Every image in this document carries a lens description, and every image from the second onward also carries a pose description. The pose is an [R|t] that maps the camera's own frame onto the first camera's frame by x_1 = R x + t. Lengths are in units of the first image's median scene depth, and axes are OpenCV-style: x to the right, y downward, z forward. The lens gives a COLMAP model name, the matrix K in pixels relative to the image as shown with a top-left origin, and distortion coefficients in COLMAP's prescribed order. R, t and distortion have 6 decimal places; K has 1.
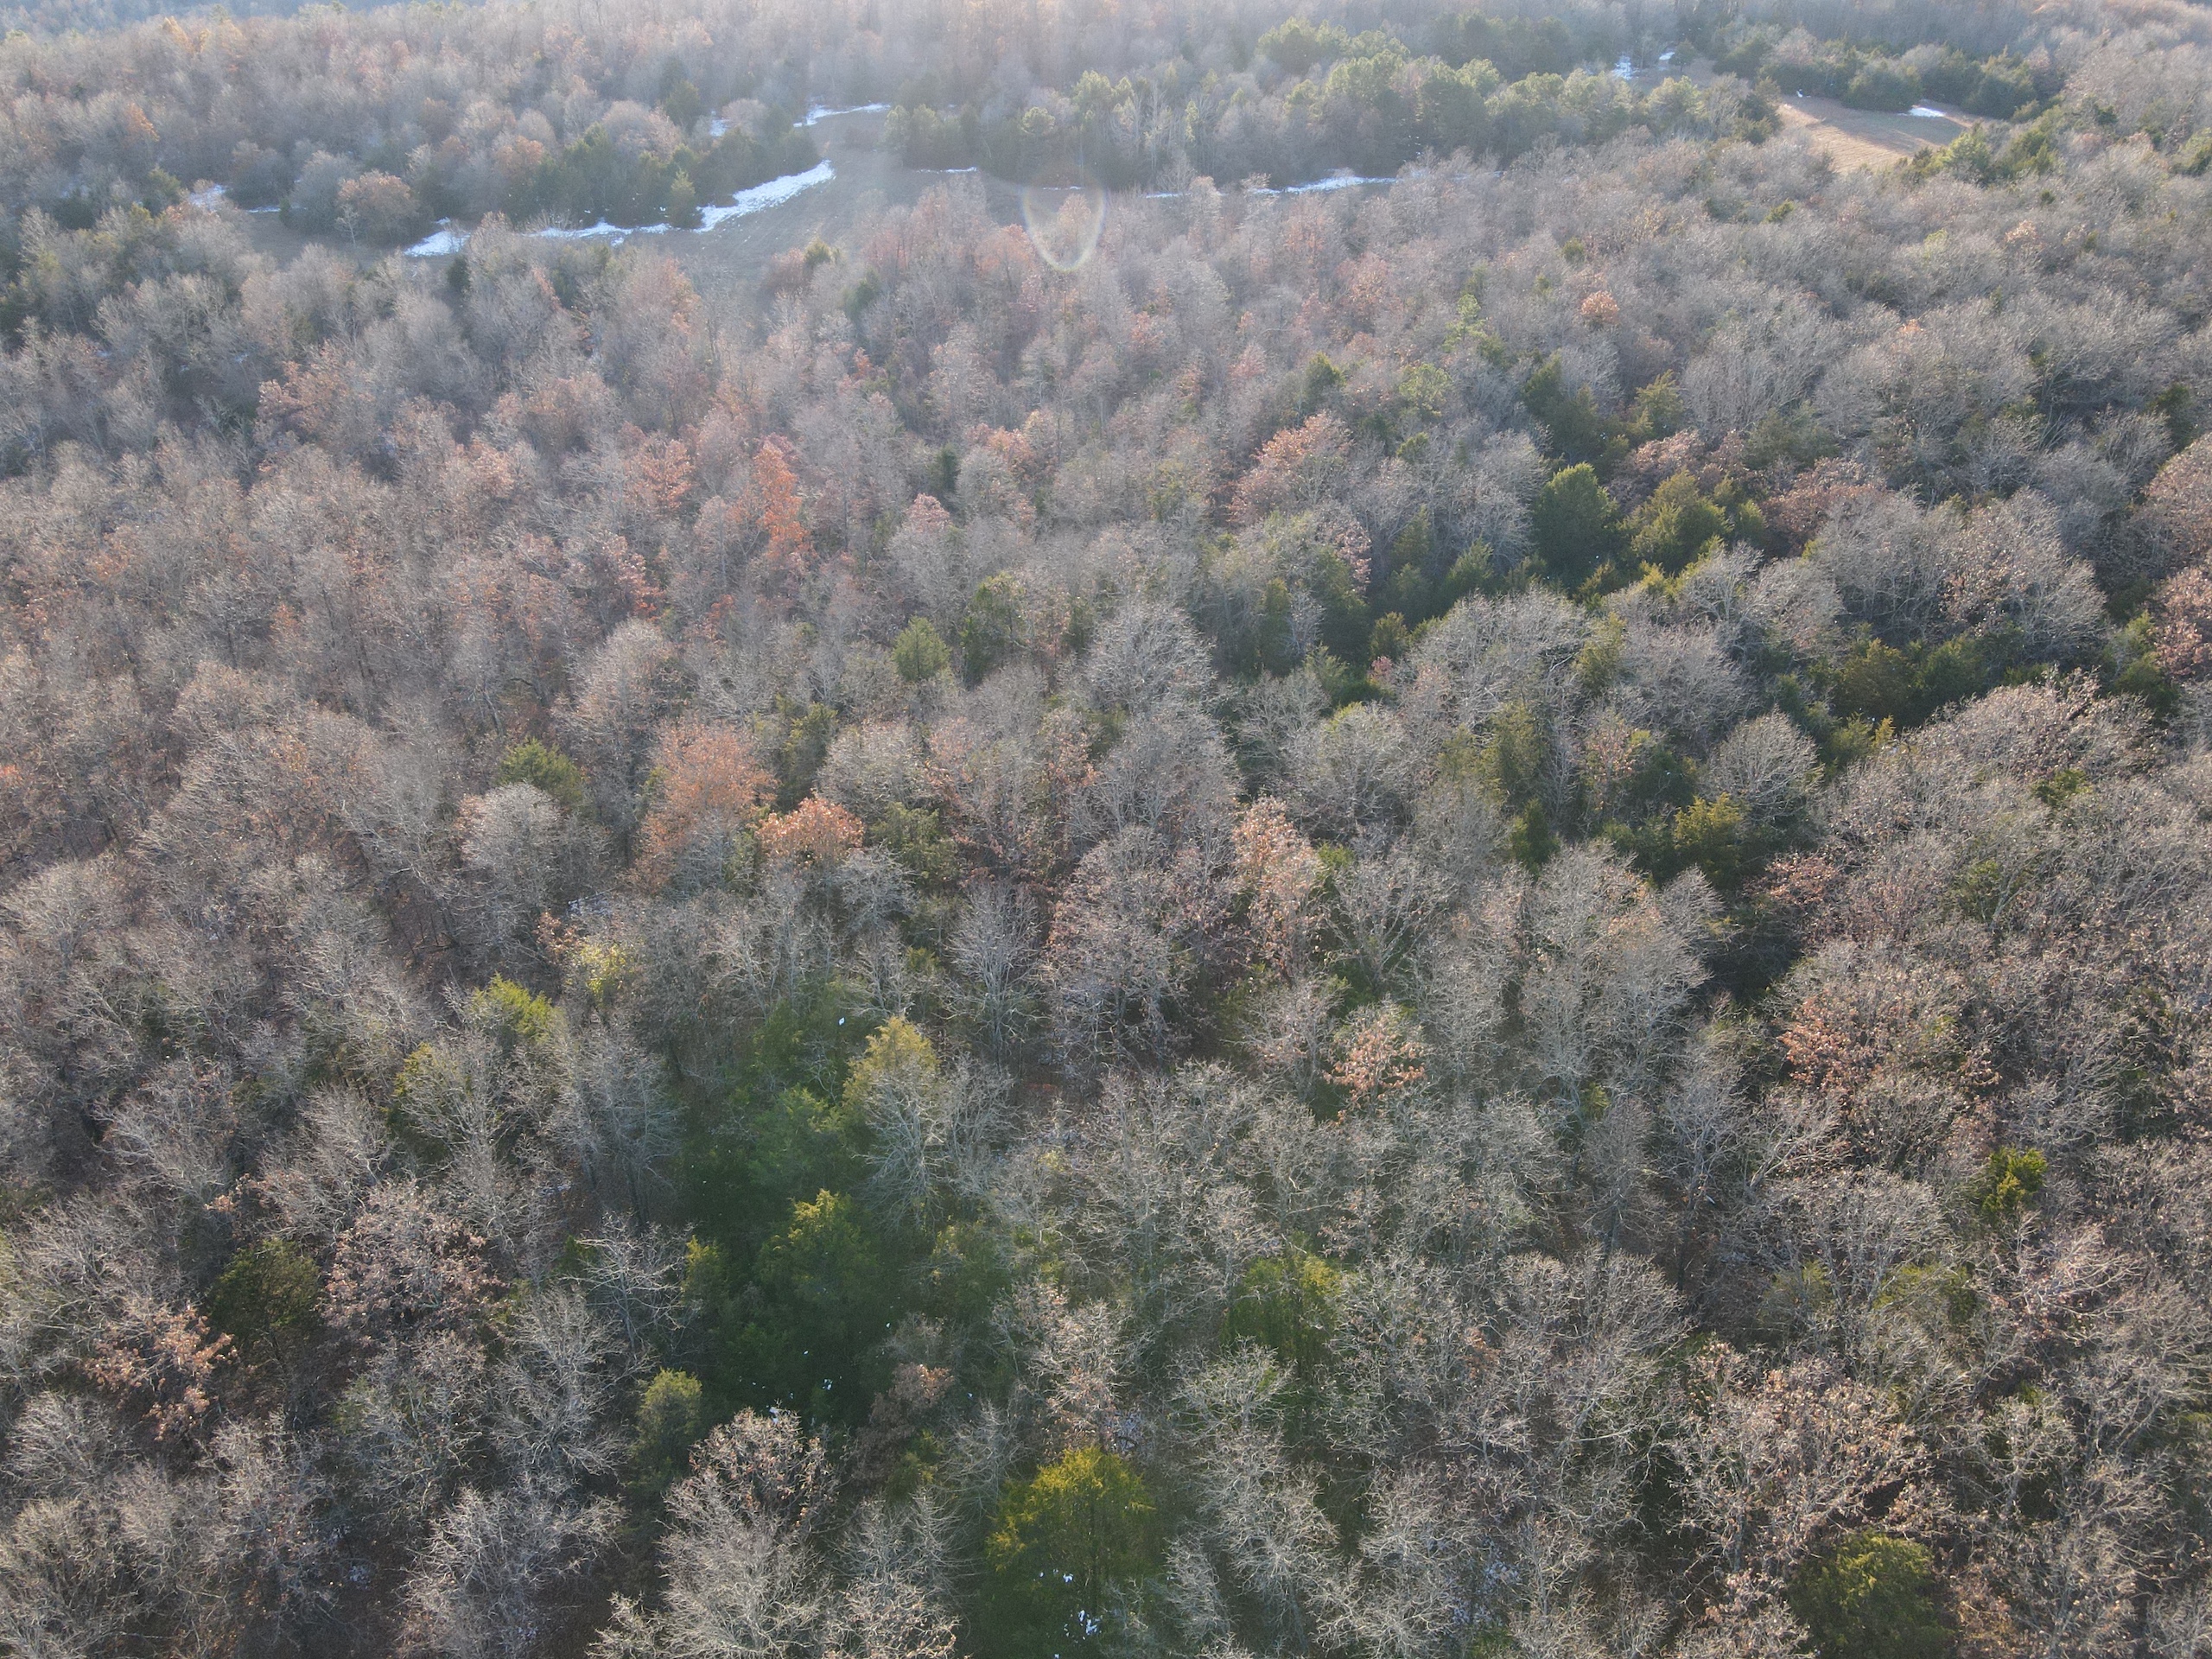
lens RADIAL K [[1619.9, 0, 1091.1], [0, 1619.9, 837.7], [0, 0, 1]] dist [0.015235, 0.000972]
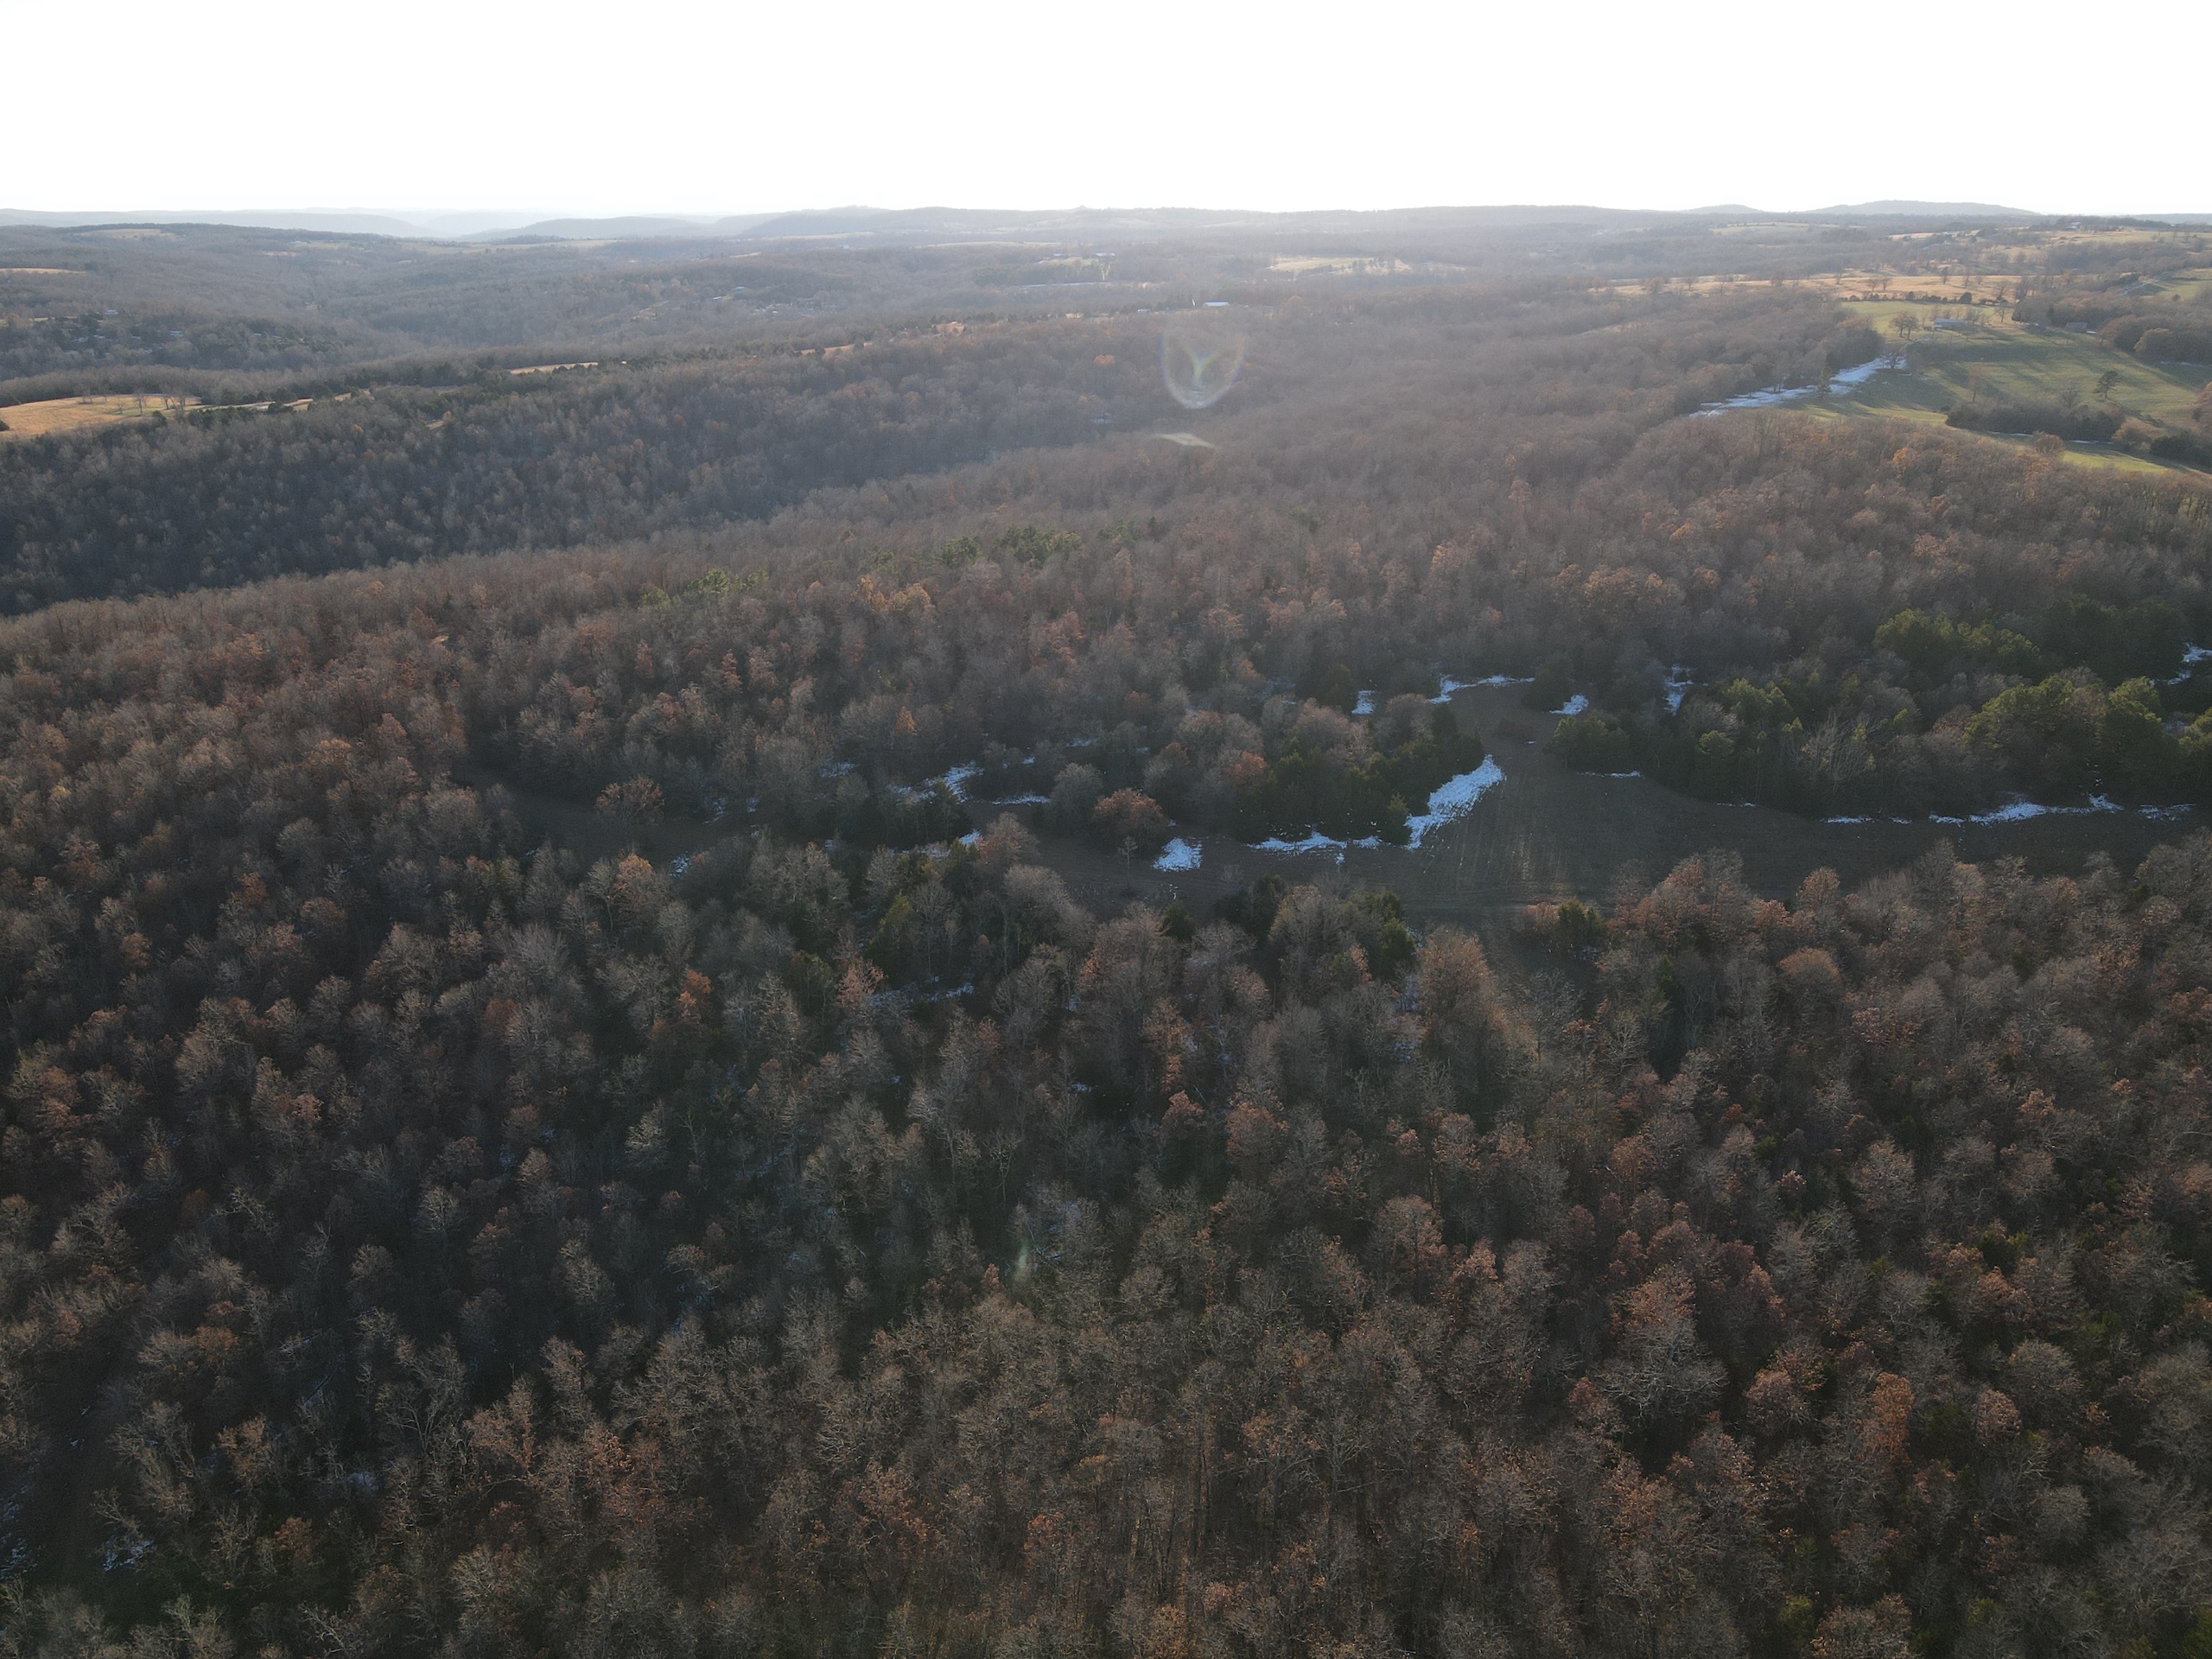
lens RADIAL K [[1619.9, 0, 1109.1], [0, 1619.9, 845.7], [0, 0, 1]] dist [0.015235, 0.000972]
pose [[0.989664, 0.057248, -0.131482, -0.287296], [-0.078080, 0.984154, -0.159196, -0.183733], [0.120285, 0.167817, 0.978452, -0.062135]]
